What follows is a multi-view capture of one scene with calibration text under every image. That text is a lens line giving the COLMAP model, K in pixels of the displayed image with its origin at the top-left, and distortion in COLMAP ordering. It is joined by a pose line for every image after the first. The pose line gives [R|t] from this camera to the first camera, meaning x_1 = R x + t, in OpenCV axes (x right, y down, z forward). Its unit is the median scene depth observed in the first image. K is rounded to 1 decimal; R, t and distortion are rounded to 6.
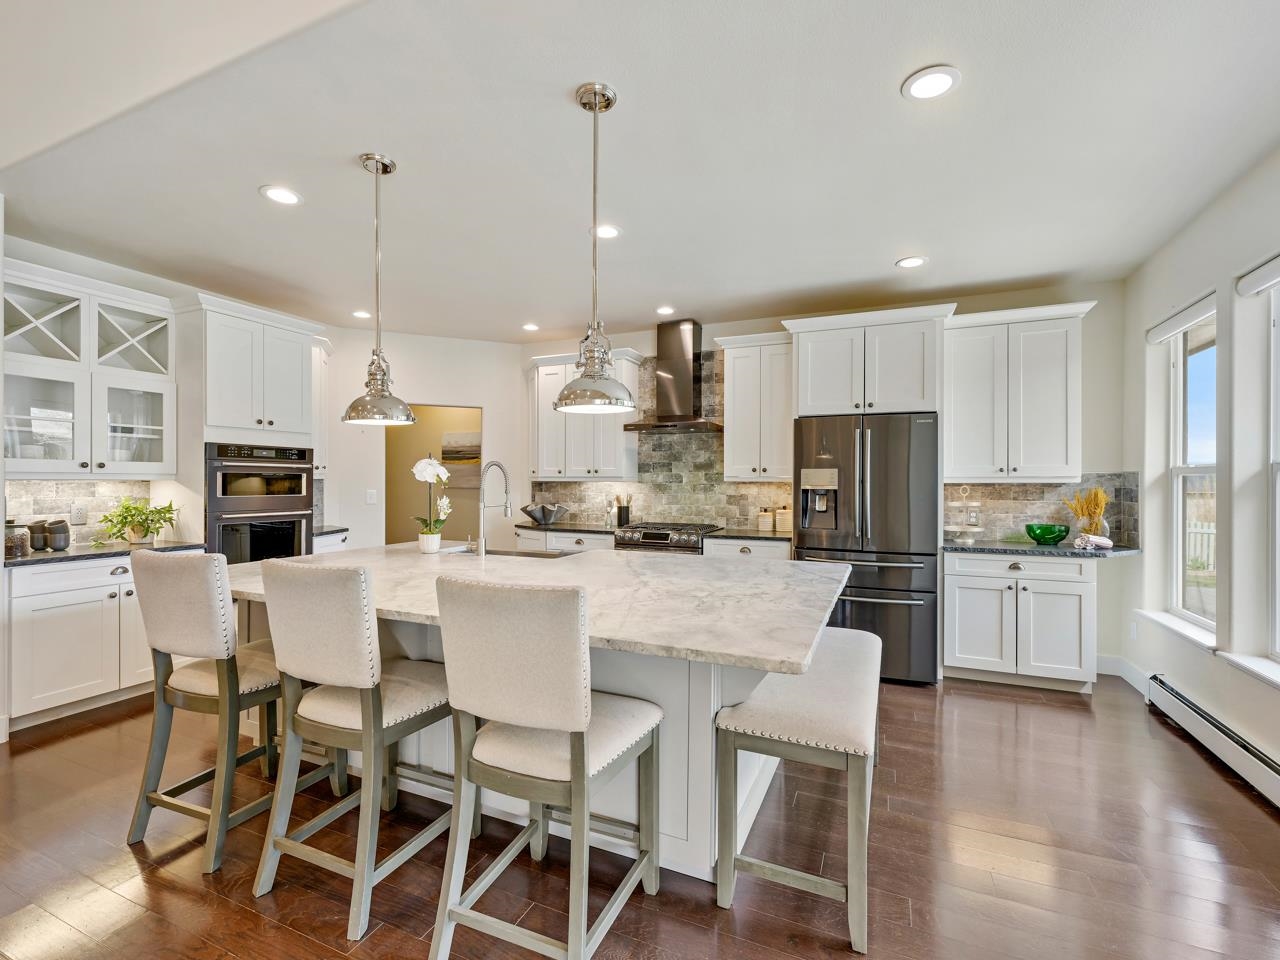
lens RADIAL K [[573.1, 0, 636.7], [0, 573.1, 481.9], [0, 0, 1]] dist [-0.001605, 0.000060]
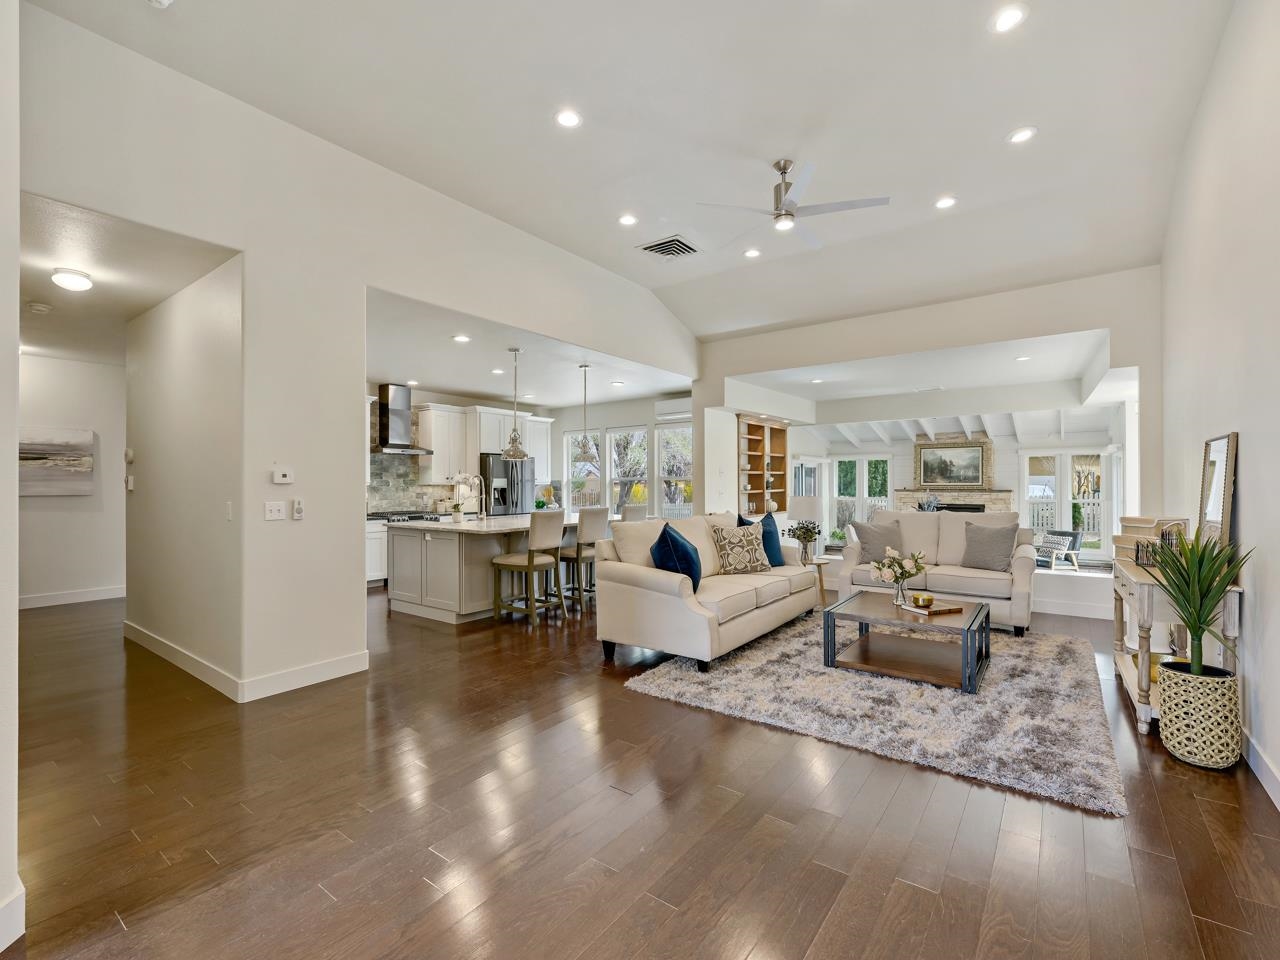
lens RADIAL K [[573.1, 0, 646.0], [0, 573.1, 482.0], [0, 0, 1]] dist [-0.001605, 0.000060]
pose [[0.214086, -0.001761, 0.976813, -1.321285], [0.004785, 0.999988, 0.000754, -0.007266], [-0.976803, 0.004513, 0.214092, -0.021867]]
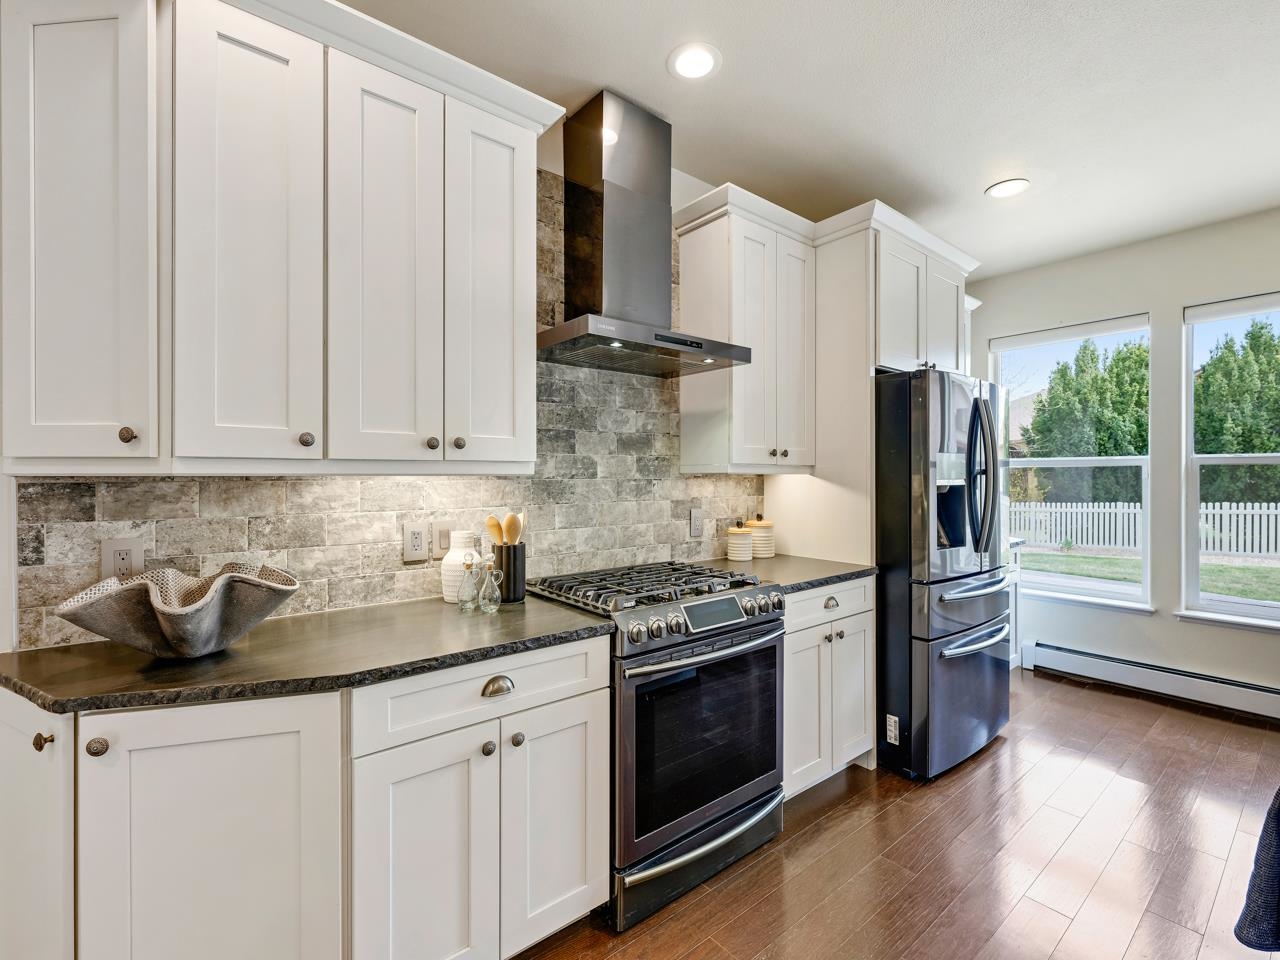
lens RADIAL K [[573.1, 0, 638.7], [0, 573.1, 475.2], [0, 0, 1]] dist [-0.001605, 0.000060]
pose [[0.459138, -0.007726, 0.888331, -0.310039], [0.001209, 0.999967, 0.008072, -0.003933], [-0.888364, -0.002632, 0.459132, 0.775377]]
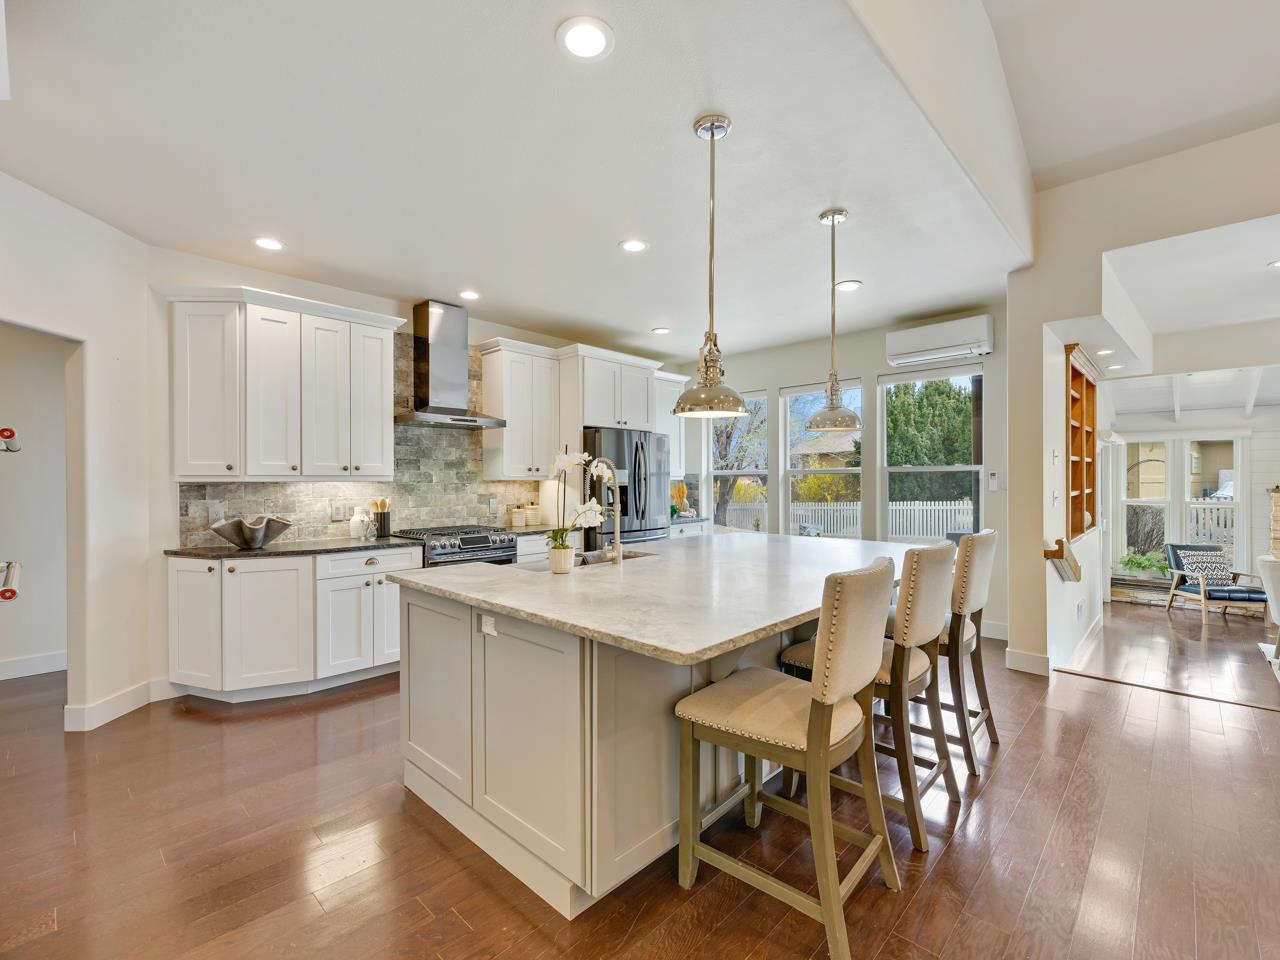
lens RADIAL K [[573.1, 0, 638.6], [0, 573.1, 480.2], [0, 0, 1]] dist [-0.001605, 0.000060]
pose [[0.340610, -0.007202, 0.940177, -0.664808], [0.004800, 0.999971, 0.005921, -0.005692], [-0.940192, 0.002496, 0.340635, 0.395983]]
